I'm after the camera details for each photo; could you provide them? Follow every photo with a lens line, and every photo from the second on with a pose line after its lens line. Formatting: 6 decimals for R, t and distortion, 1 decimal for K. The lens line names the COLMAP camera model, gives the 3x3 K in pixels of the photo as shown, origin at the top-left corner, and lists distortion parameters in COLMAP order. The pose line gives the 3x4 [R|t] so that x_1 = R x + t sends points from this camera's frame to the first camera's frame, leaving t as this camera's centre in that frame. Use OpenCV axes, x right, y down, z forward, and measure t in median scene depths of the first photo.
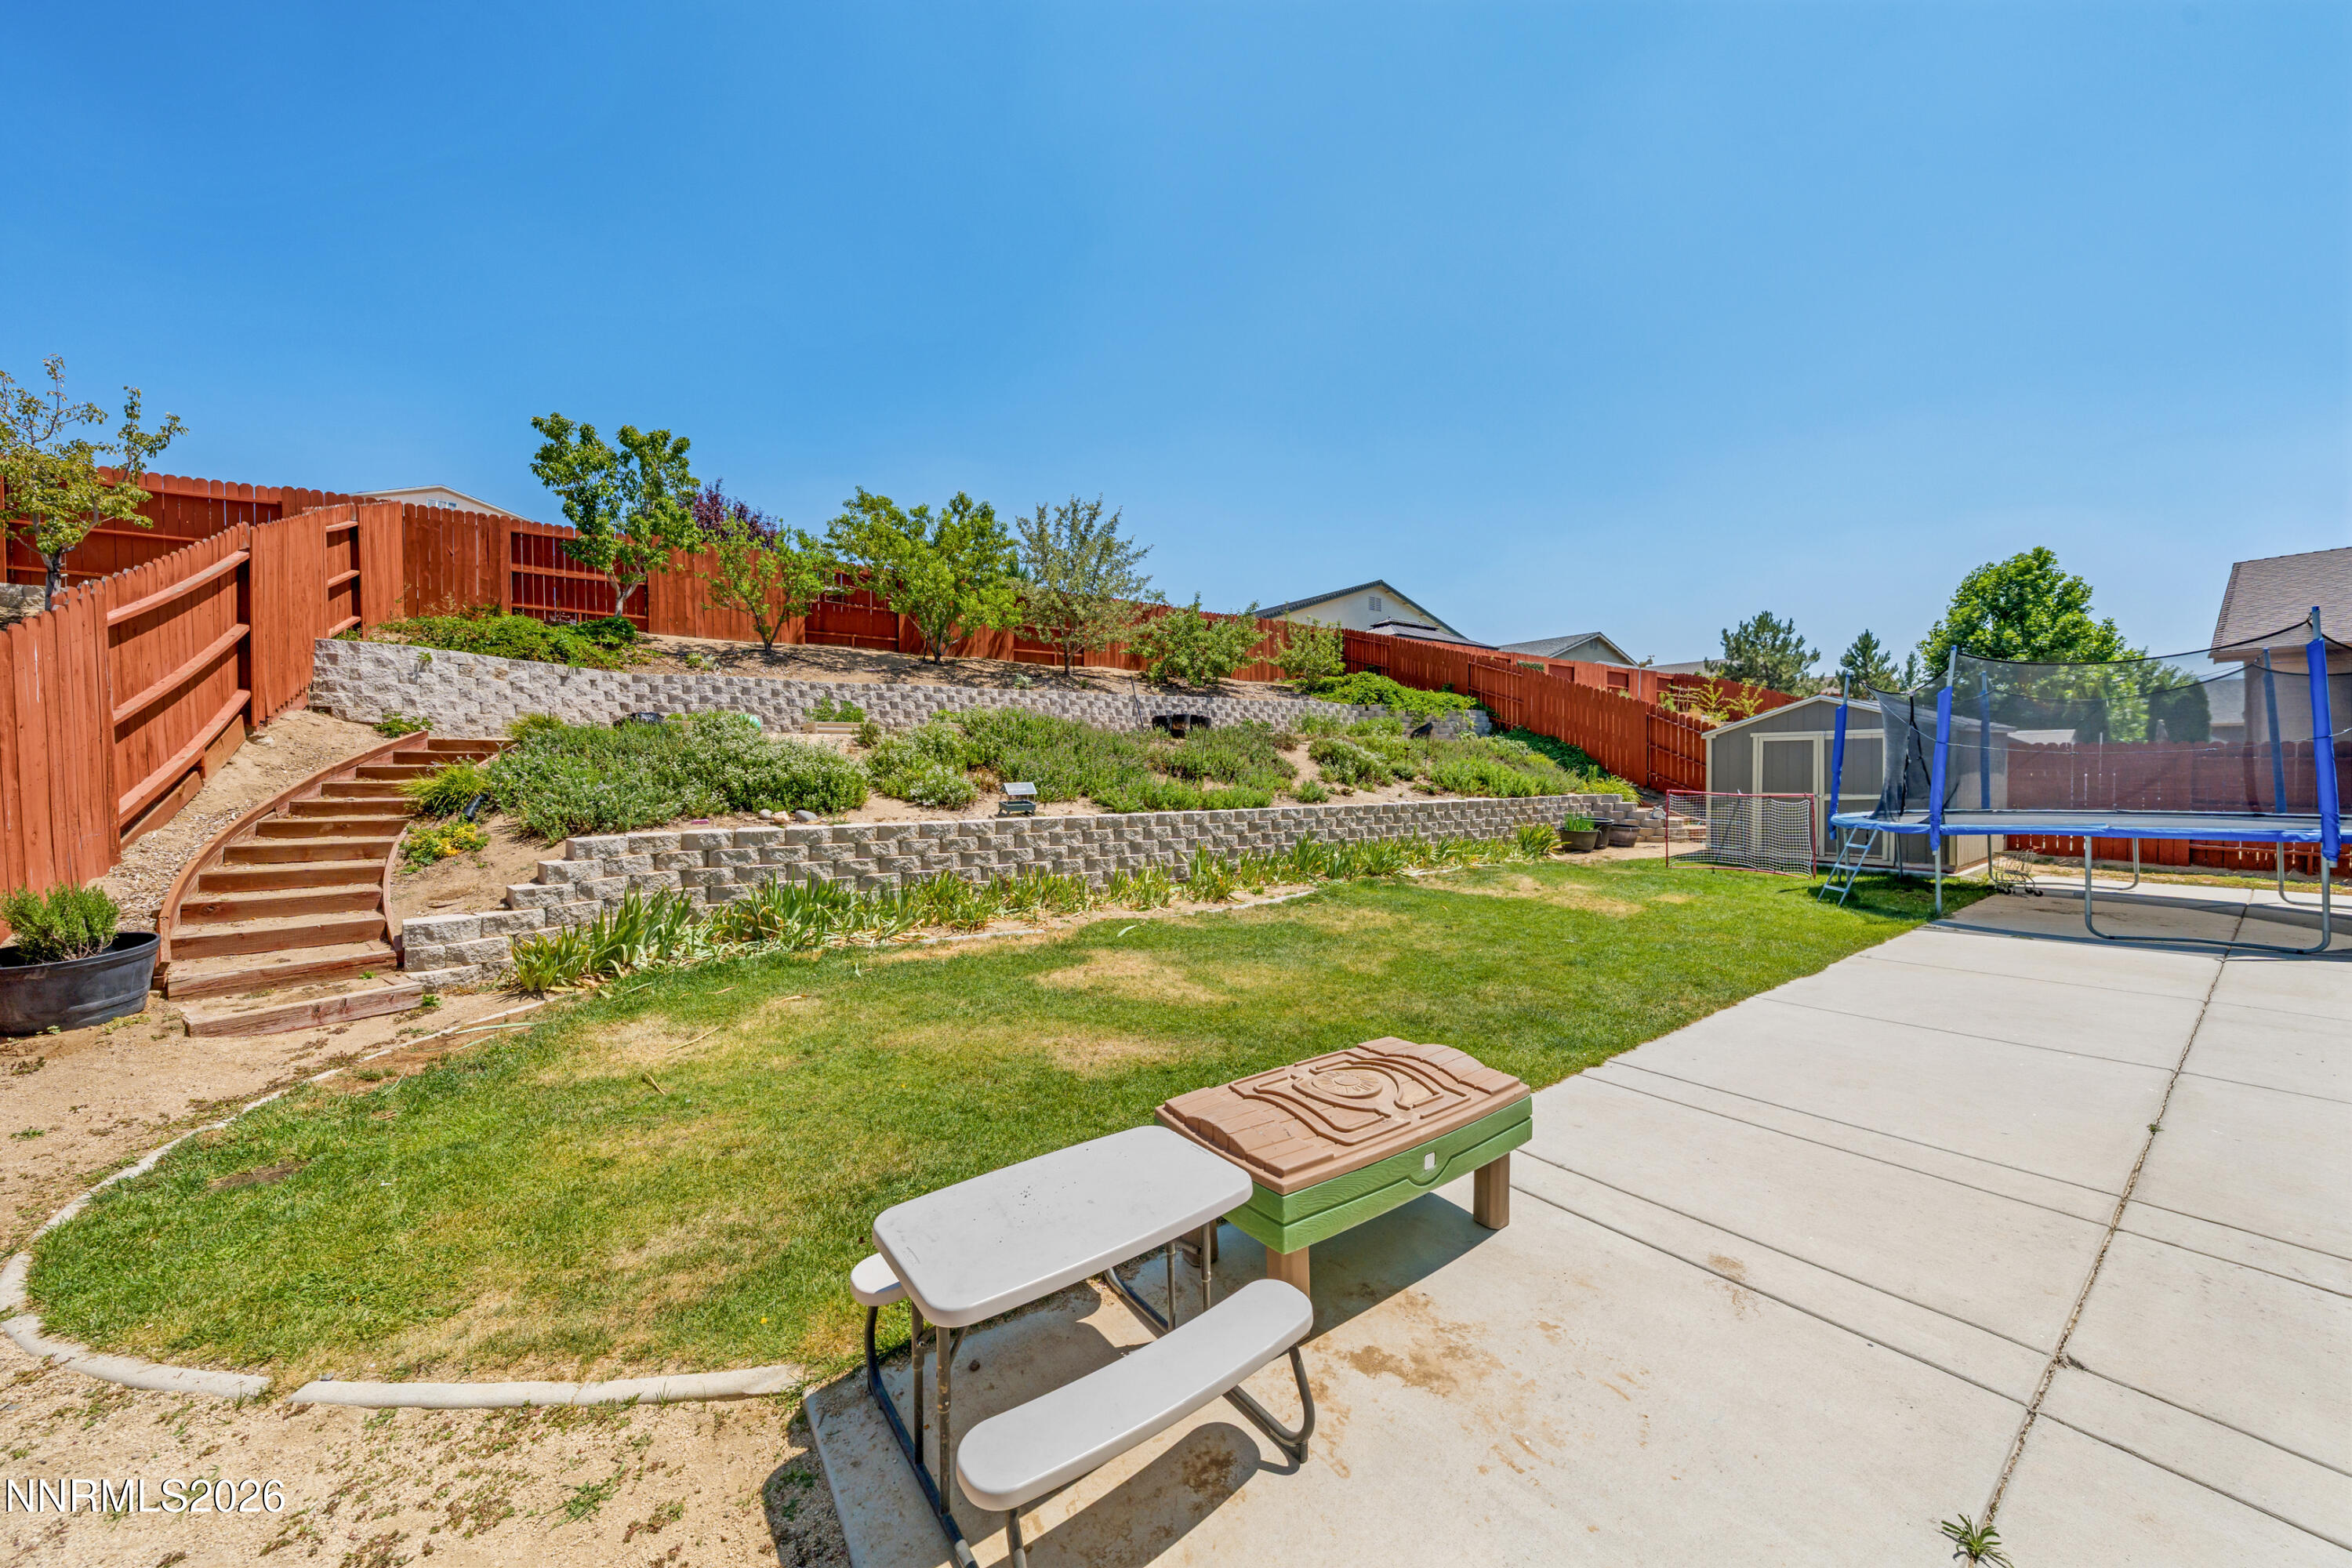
lens RADIAL K [[799.2, 0, 1176.0], [0, 799.2, 784.0], [0, 0, 1]] dist [-0.011584, 0.001894]
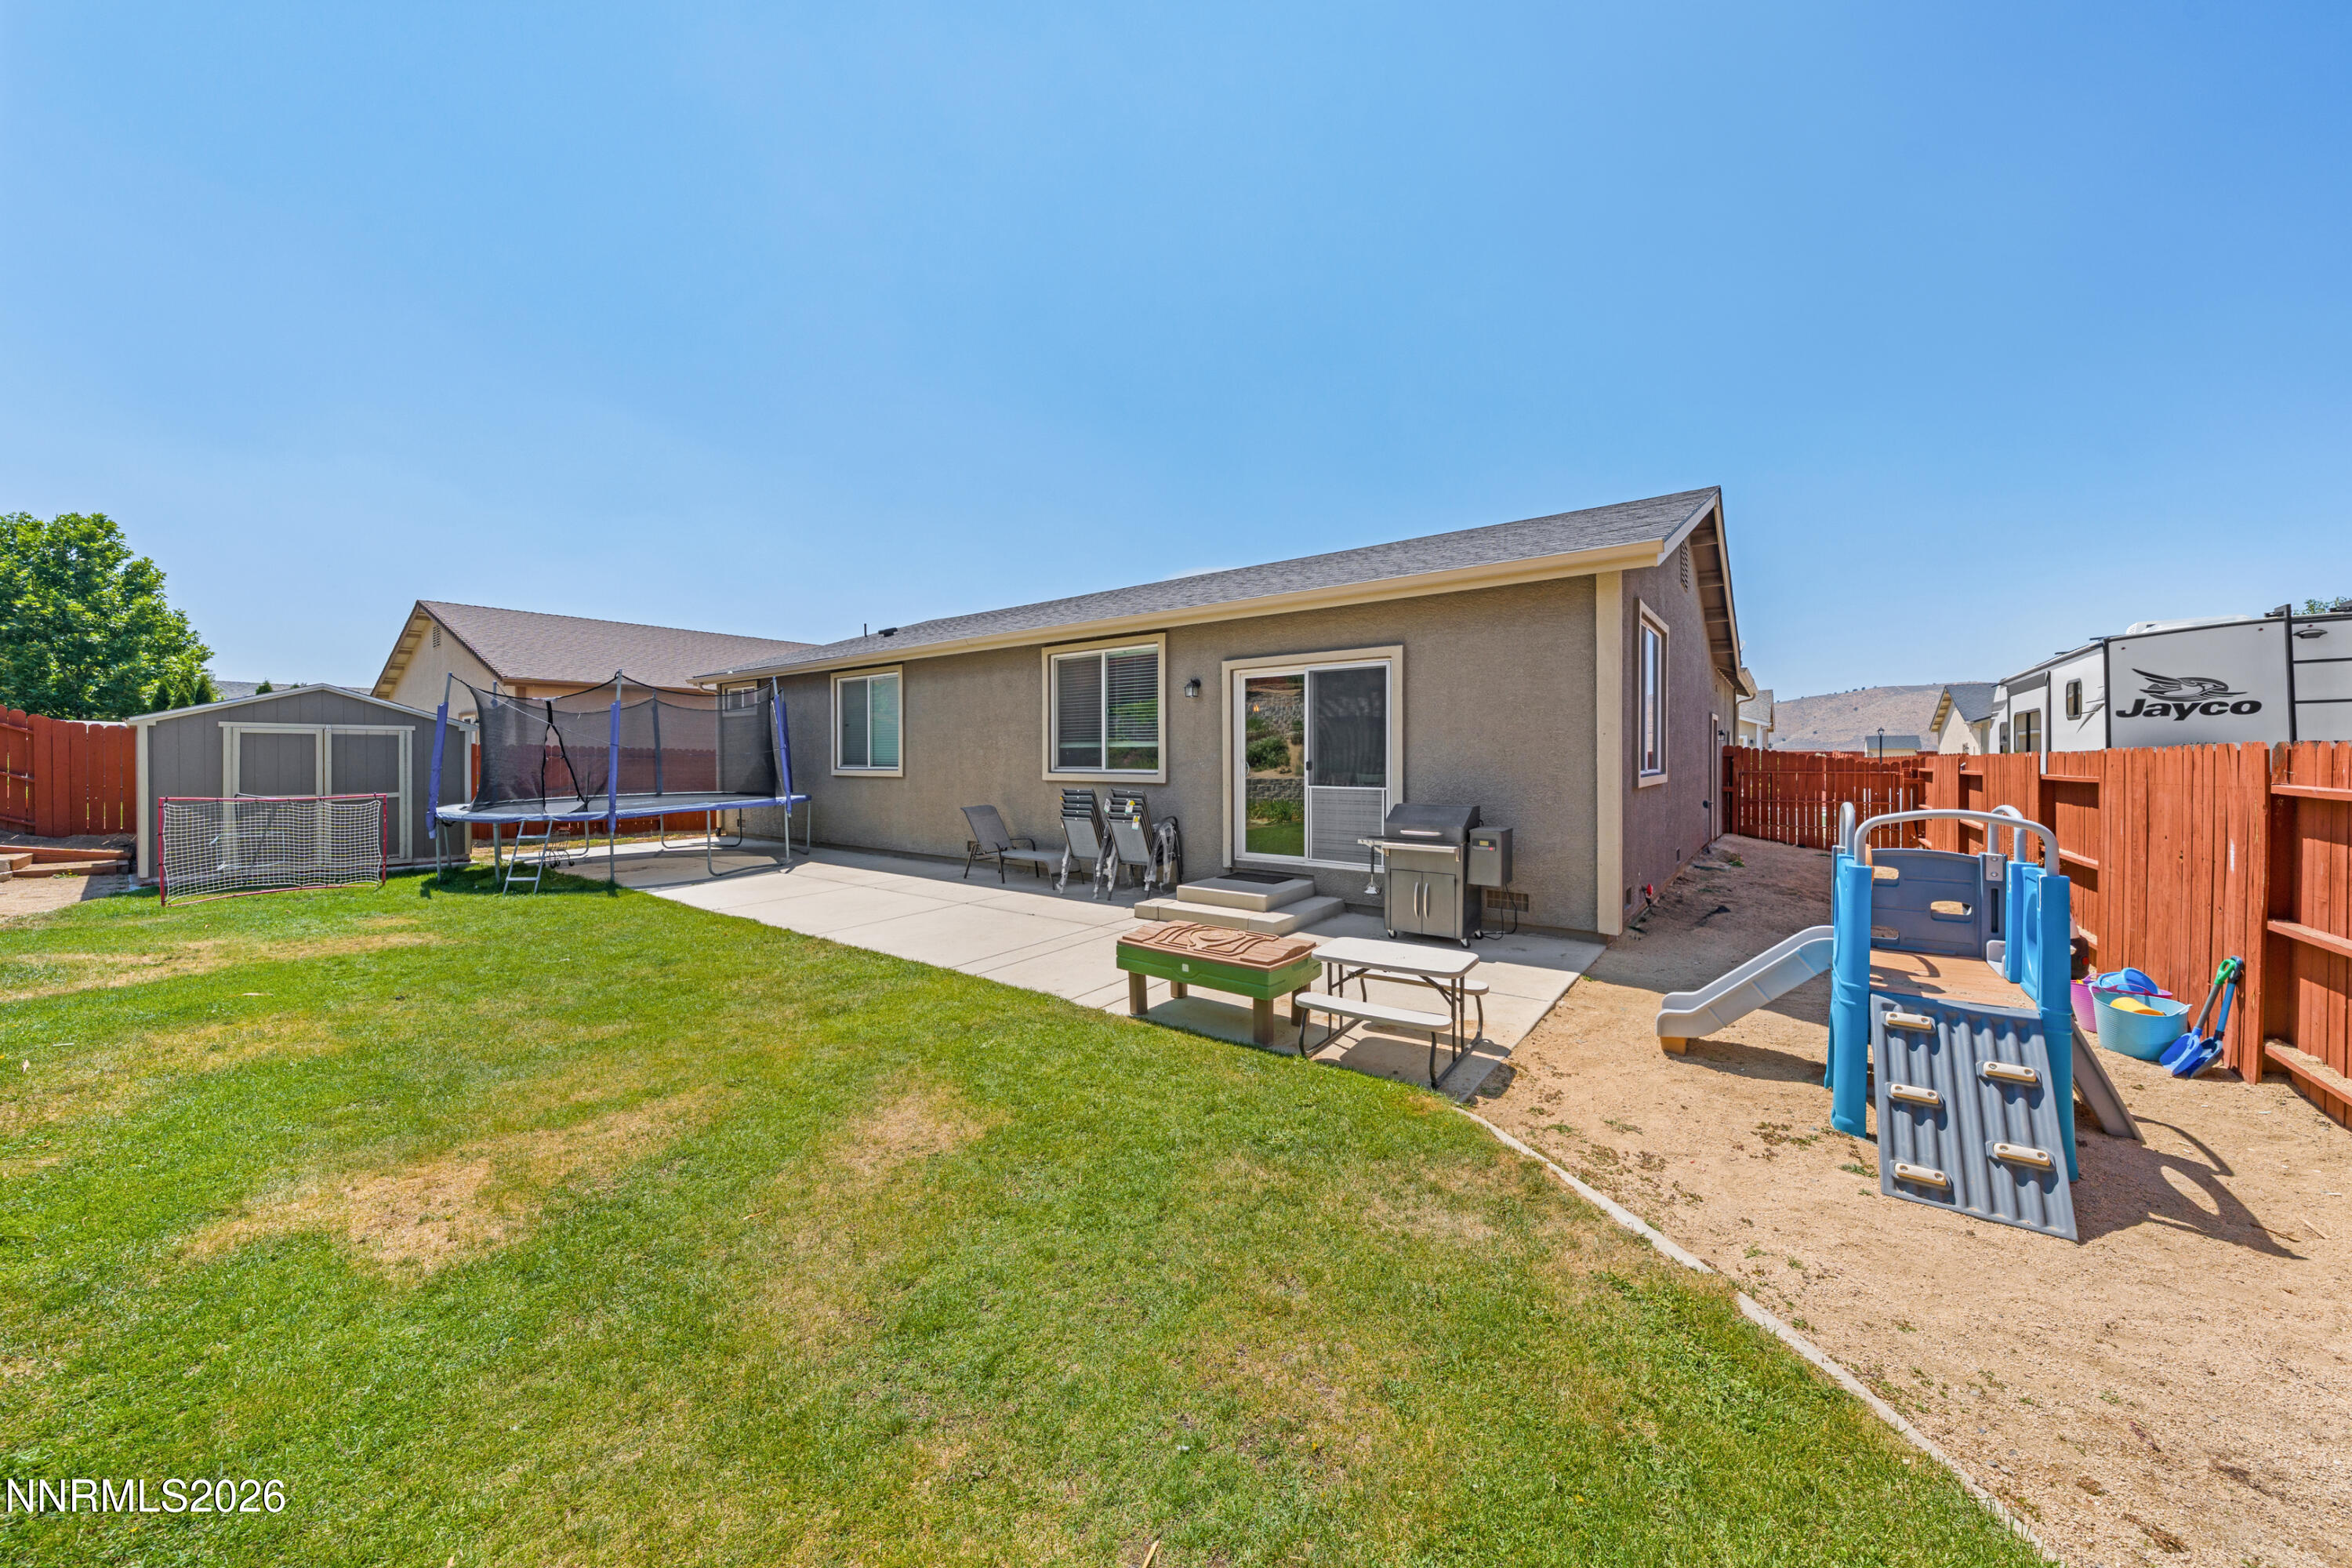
lens RADIAL K [[819.0, 0, 1173.4], [0, 819.0, 758.6], [0, 0, 1]] dist [-0.006321, -0.000138]
pose [[-0.297129, 0.000508, 0.954837, -0.699737], [0.023618, 0.999698, 0.006817, -0.025202], [-0.954545, 0.024577, -0.297051, 0.727346]]
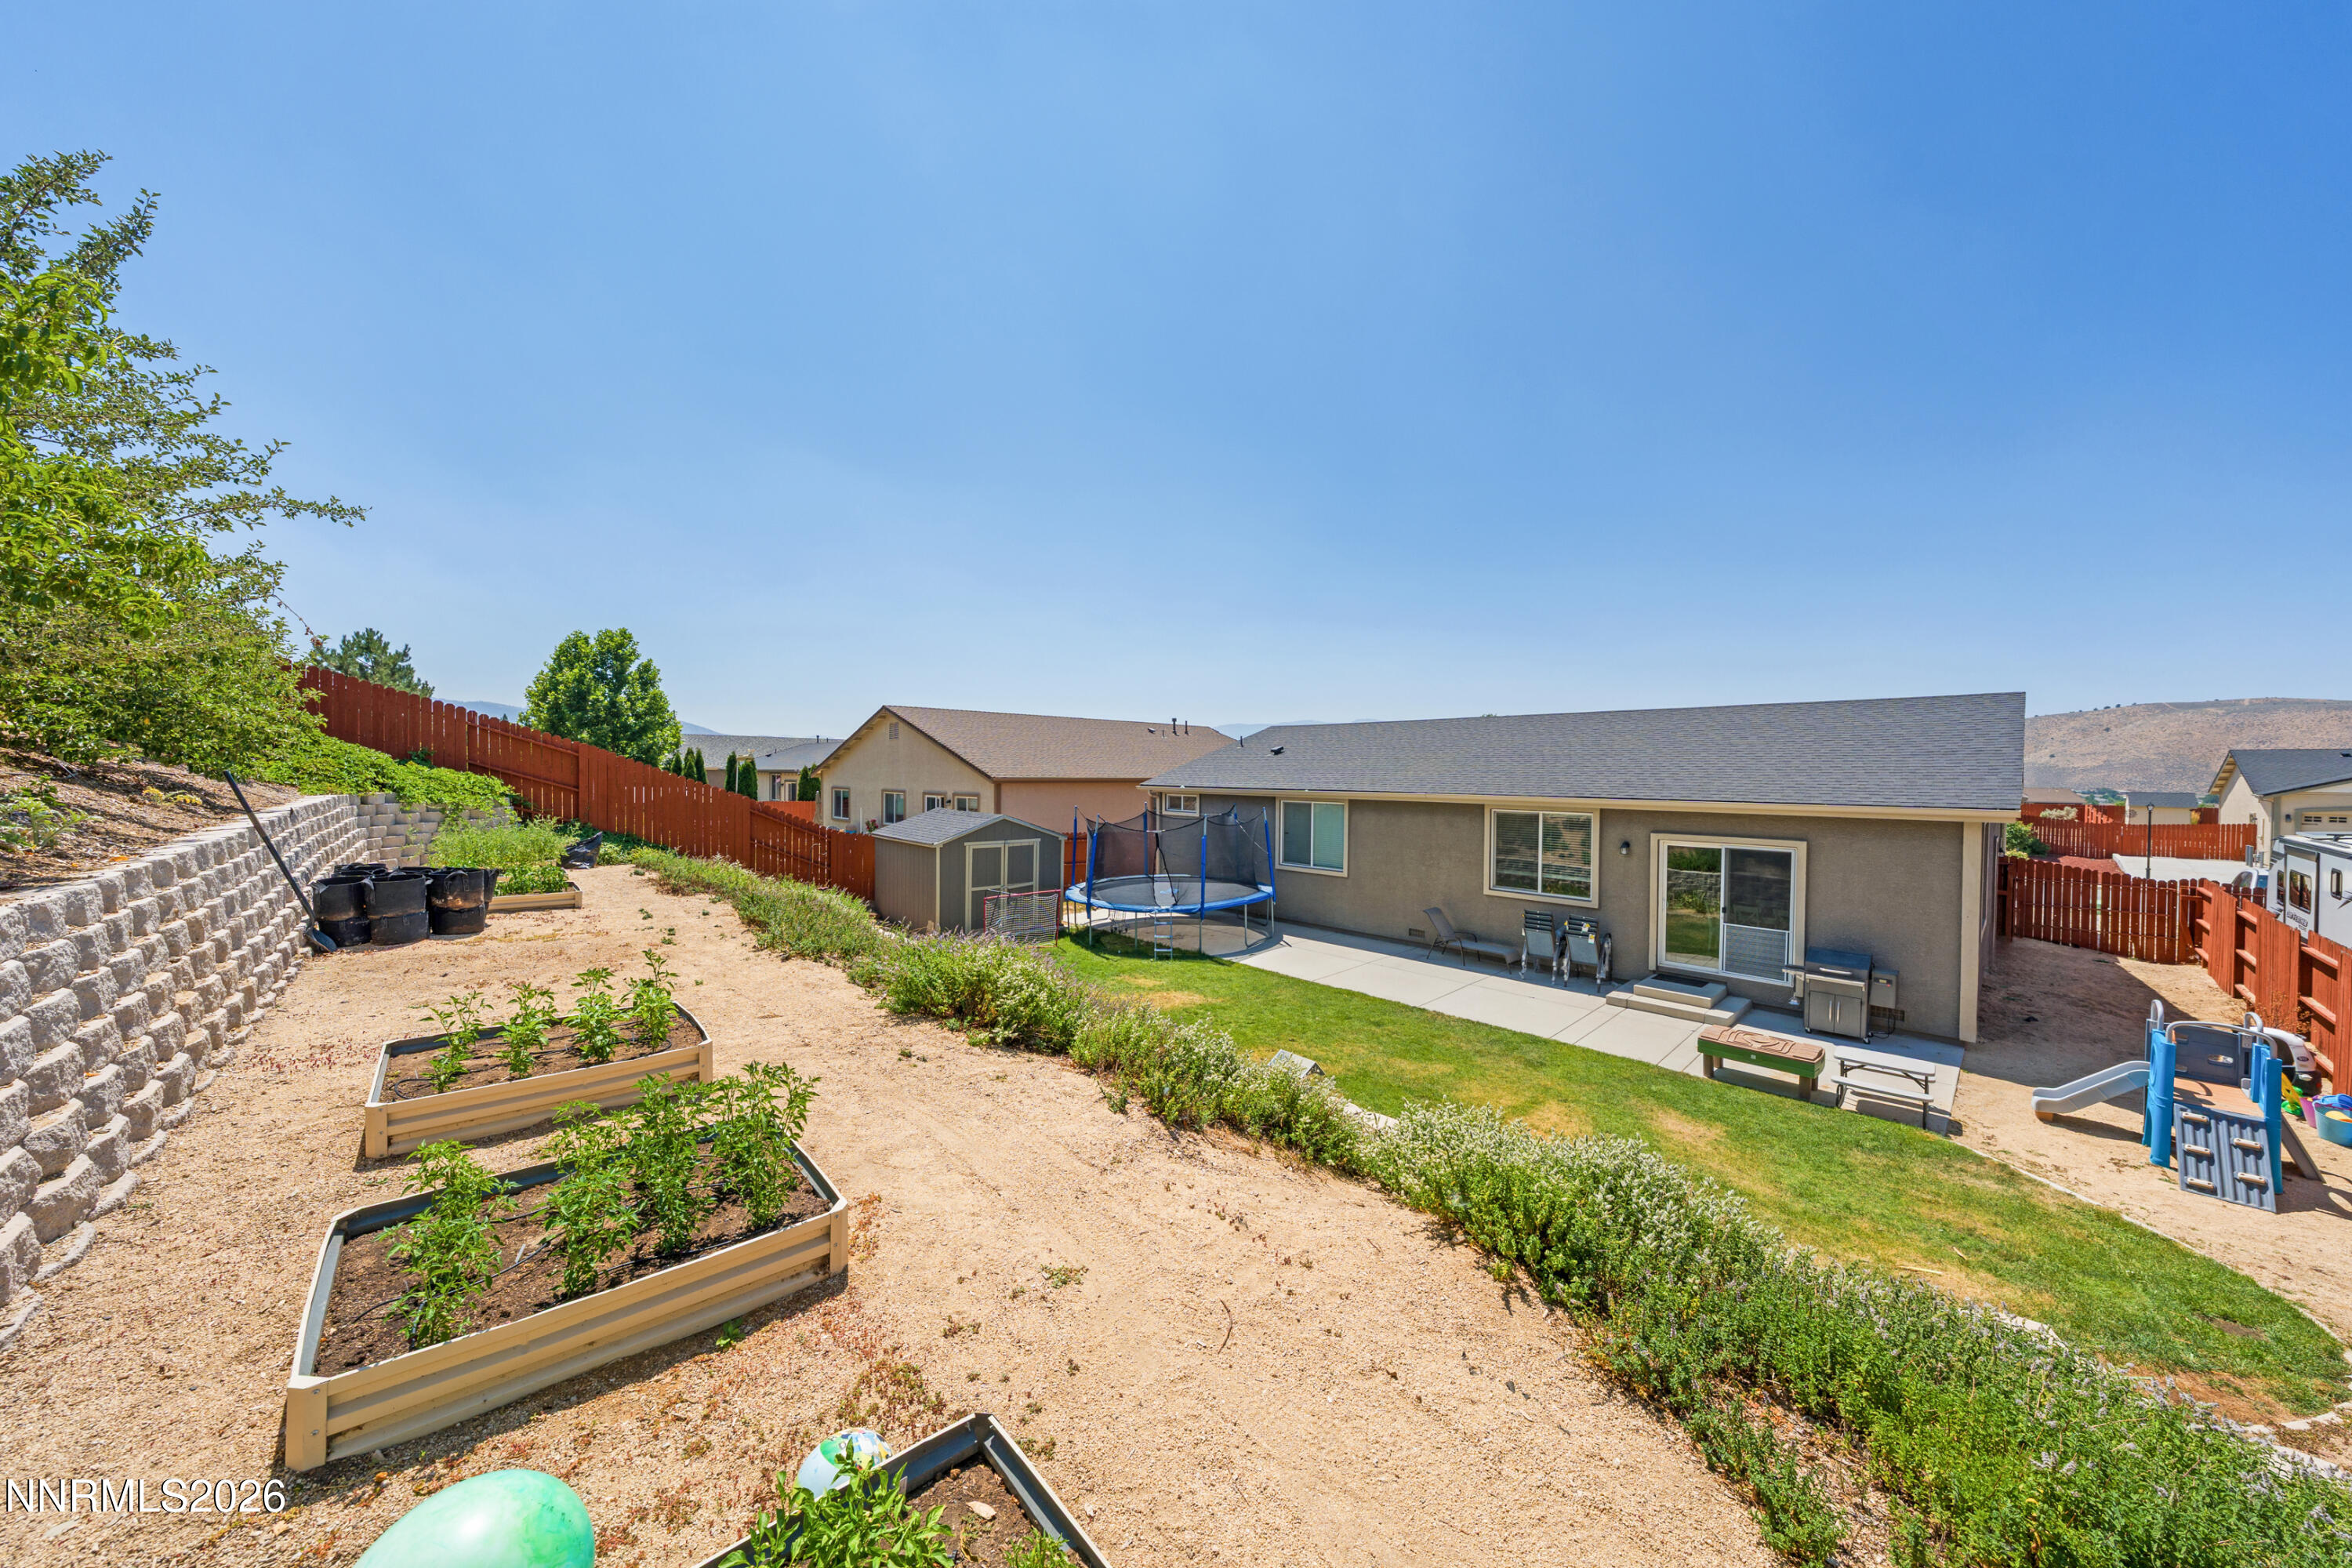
lens RADIAL K [[799.2, 0, 1176.0], [0, 799.2, 784.0], [0, 0, 1]] dist [-0.011584, 0.001894]
pose [[-0.130948, -0.012493, 0.991311, -1.300652], [0.011408, 0.999835, 0.014108, -0.374725], [-0.991324, 0.013156, -0.130784, 1.782339]]
